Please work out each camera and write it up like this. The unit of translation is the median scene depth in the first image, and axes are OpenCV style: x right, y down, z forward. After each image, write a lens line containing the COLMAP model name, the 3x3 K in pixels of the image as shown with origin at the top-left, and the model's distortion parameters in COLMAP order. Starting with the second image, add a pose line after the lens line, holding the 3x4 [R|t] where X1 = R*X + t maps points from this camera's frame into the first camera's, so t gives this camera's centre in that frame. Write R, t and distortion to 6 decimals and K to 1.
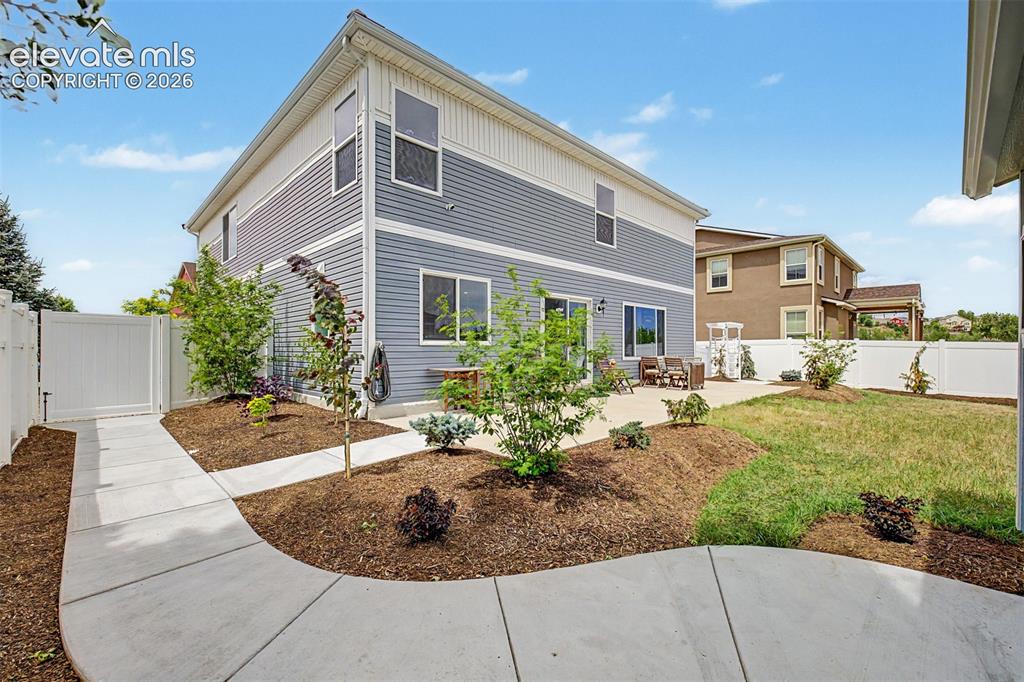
lens RADIAL K [[432.4, 0, 516.8], [0, 432.4, 344.4], [0, 0, 1]] dist [0.003597, 0.000170]
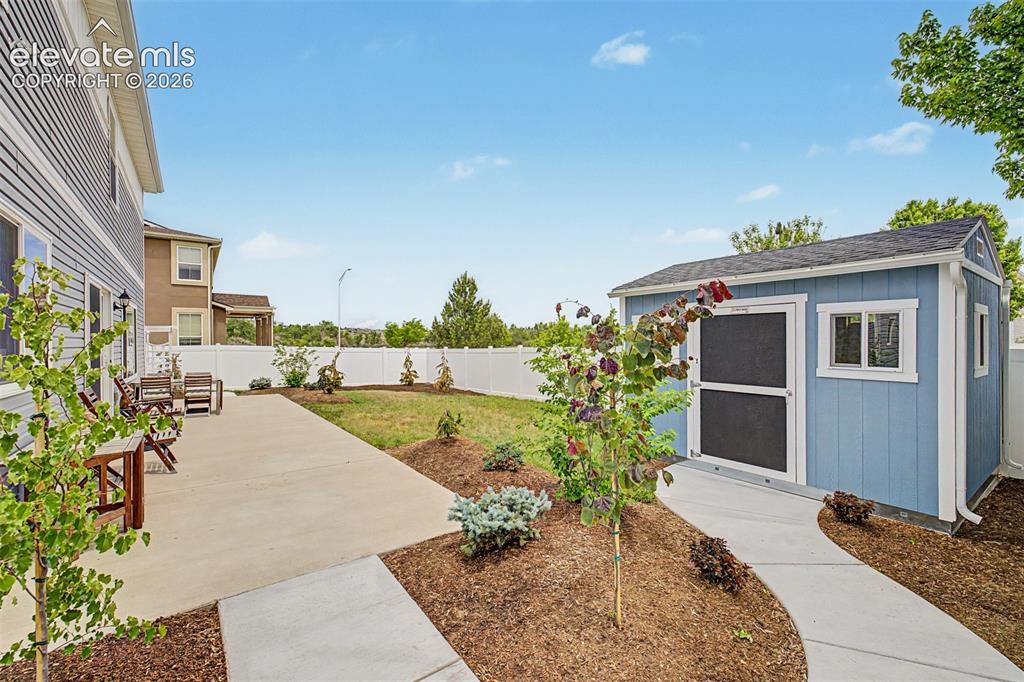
lens RADIAL K [[432.4, 0, 507.8], [0, 432.4, 337.6], [0, 0, 1]] dist [0.003597, 0.000170]
pose [[0.135509, 0.004456, 0.990766, -0.185675], [0.003926, 0.999980, -0.005034, -0.018007], [-0.990768, 0.004572, 0.135489, 0.197162]]
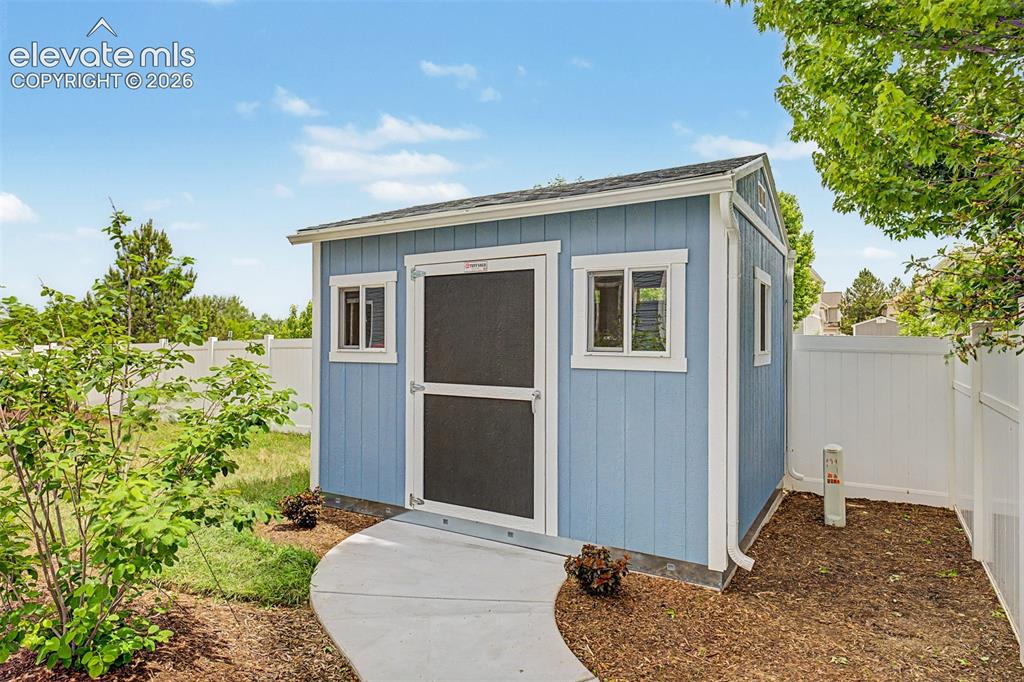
lens RADIAL K [[569.7, 0, 520.6], [0, 569.7, 341.7], [0, 0, 1]] dist [0.018703, 0.001659]
pose [[-0.253990, 0.000834, 0.967206, -0.131647], [-0.003655, 0.999992, -0.001822, -0.008312], [-0.967200, -0.003997, -0.253985, 0.142819]]
